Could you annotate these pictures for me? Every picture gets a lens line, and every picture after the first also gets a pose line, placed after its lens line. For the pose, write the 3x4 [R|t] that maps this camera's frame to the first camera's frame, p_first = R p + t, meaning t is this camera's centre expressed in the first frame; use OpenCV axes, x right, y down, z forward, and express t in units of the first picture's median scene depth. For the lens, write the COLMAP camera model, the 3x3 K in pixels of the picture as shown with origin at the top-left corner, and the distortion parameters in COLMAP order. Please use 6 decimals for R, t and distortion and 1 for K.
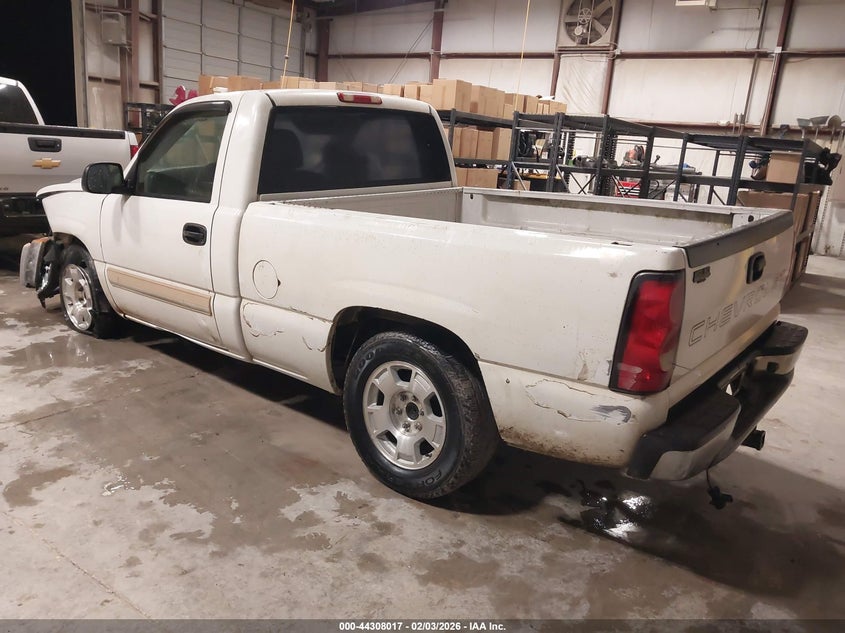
lens RADIAL K [[666.7, 0, 426.2], [0, 666.7, 316.8], [0, 0, 1]] dist [-0.010430, 0.010278]
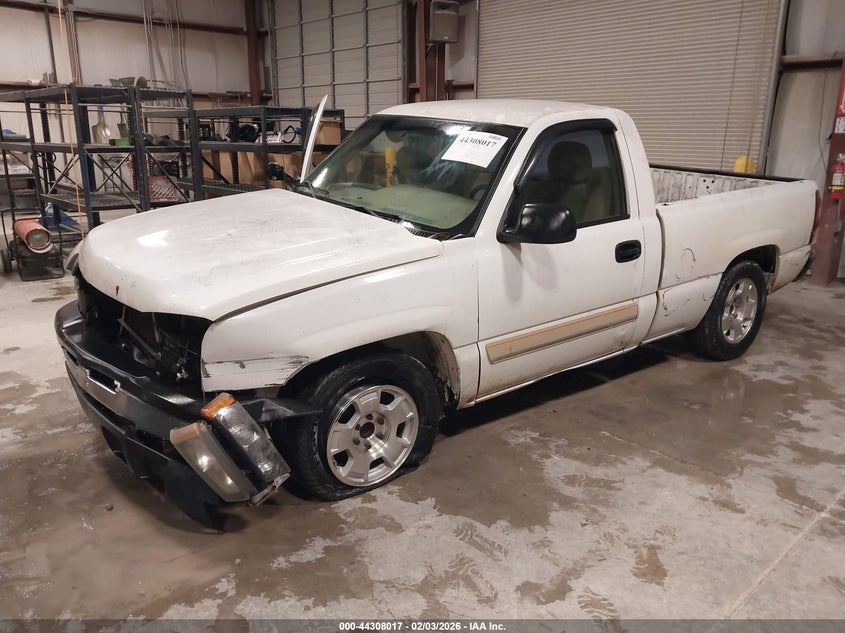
lens RADIAL K [[666.7, 0, 426.2], [0, 666.7, 316.8], [0, 0, 1]] dist [-0.010430, 0.010278]
pose [[0.232649, -0.327977, 0.915590, -1.332685], [0.248379, 0.930240, 0.270113, -0.367024], [-0.940310, 0.164572, 0.297882, 0.956696]]
